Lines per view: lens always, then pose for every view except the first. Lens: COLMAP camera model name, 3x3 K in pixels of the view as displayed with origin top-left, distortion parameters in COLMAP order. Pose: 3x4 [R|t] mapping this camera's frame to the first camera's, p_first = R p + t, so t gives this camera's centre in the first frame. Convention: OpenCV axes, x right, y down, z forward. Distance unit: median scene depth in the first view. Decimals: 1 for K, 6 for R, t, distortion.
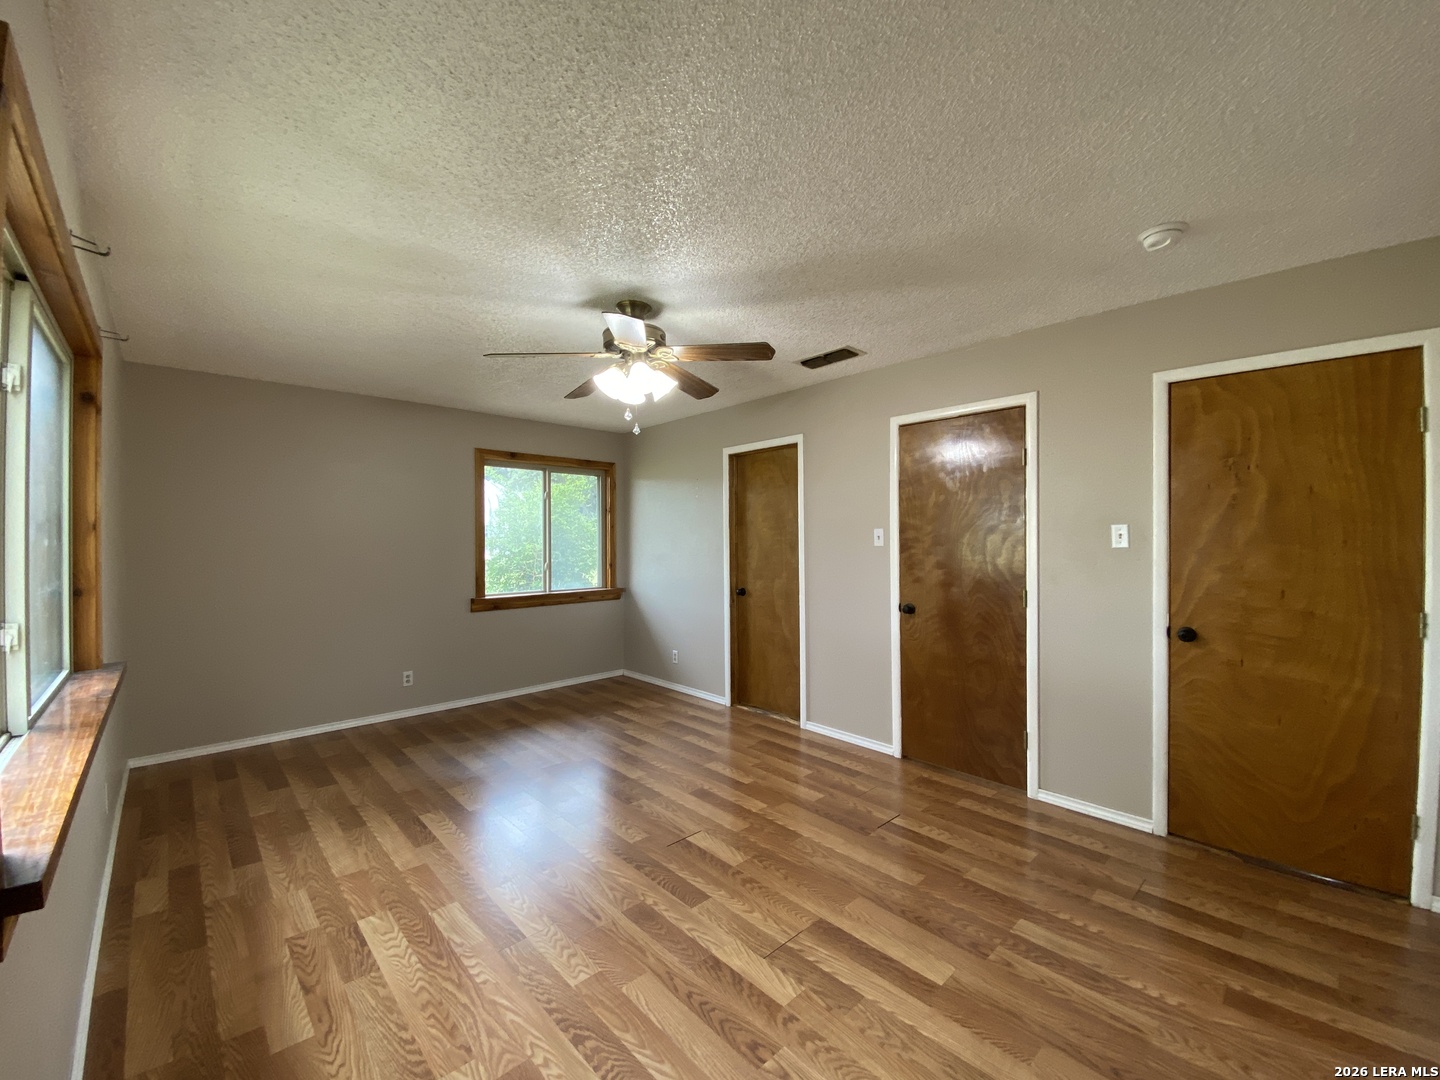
lens RADIAL K [[582.9, 0, 731.9], [0, 582.9, 537.3], [0, 0, 1]] dist [0.025421, -0.030013]
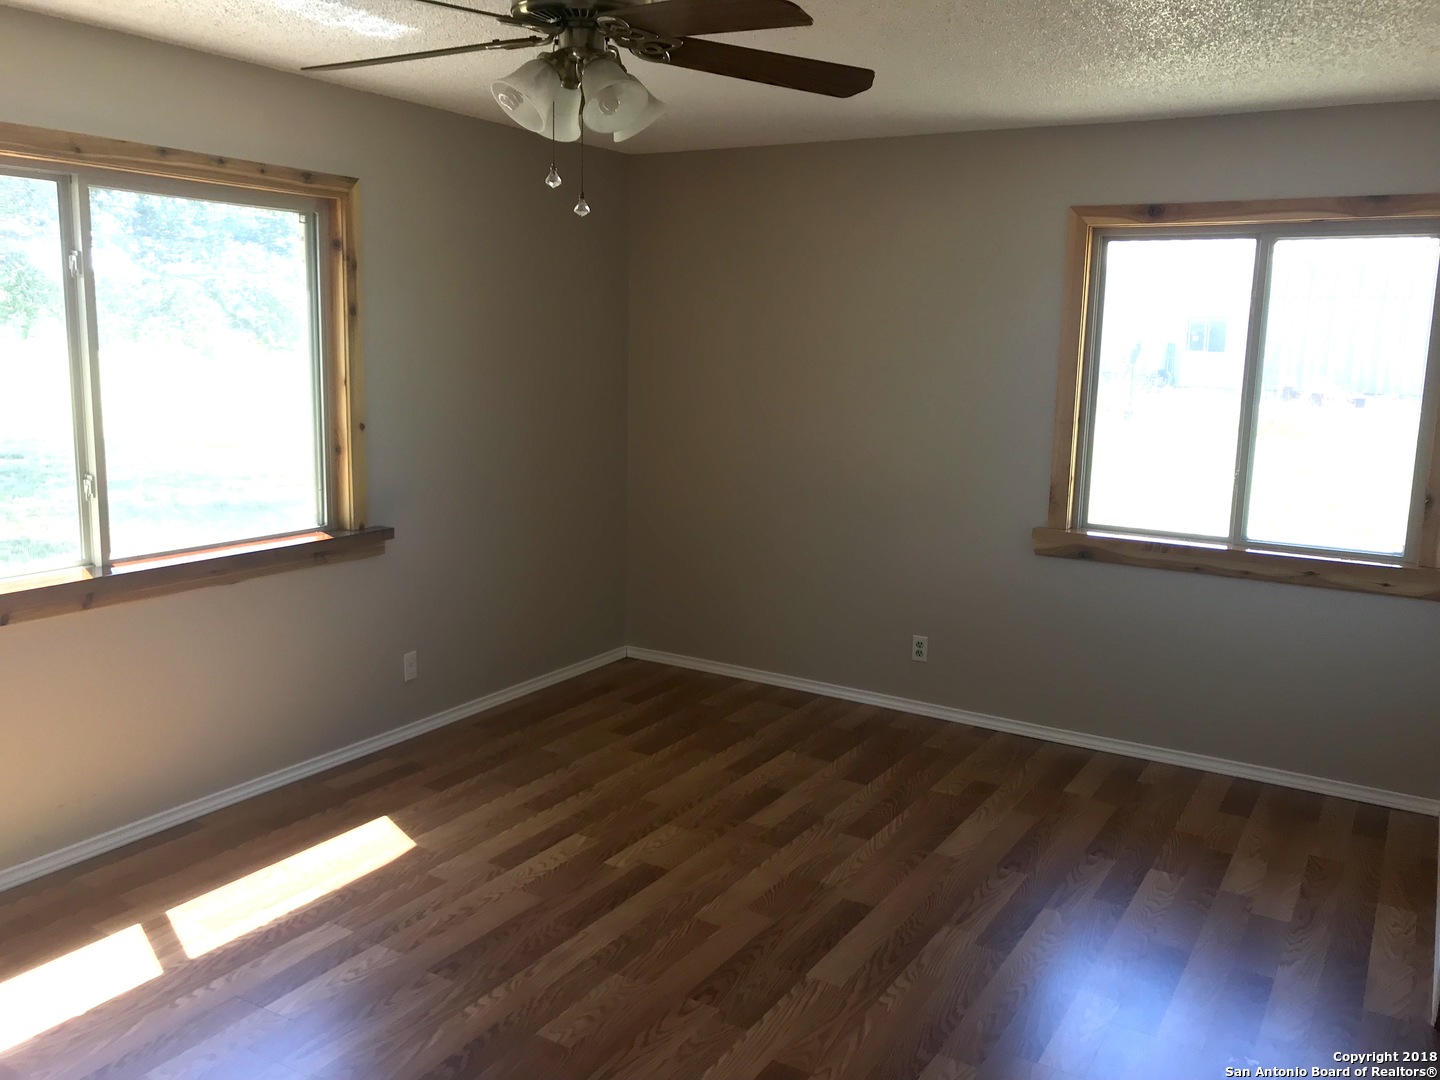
lens RADIAL K [[1213.7, 0, 720.0], [0, 1213.7, 540.0], [0, 0, 1]] dist [-0.001244, -0.000395]
pose [[0.276311, 0.181638, -0.943748, 0.660595], [-0.033916, 0.983209, 0.179303, -0.086417], [0.960470, -0.017535, 0.277832, 0.707989]]
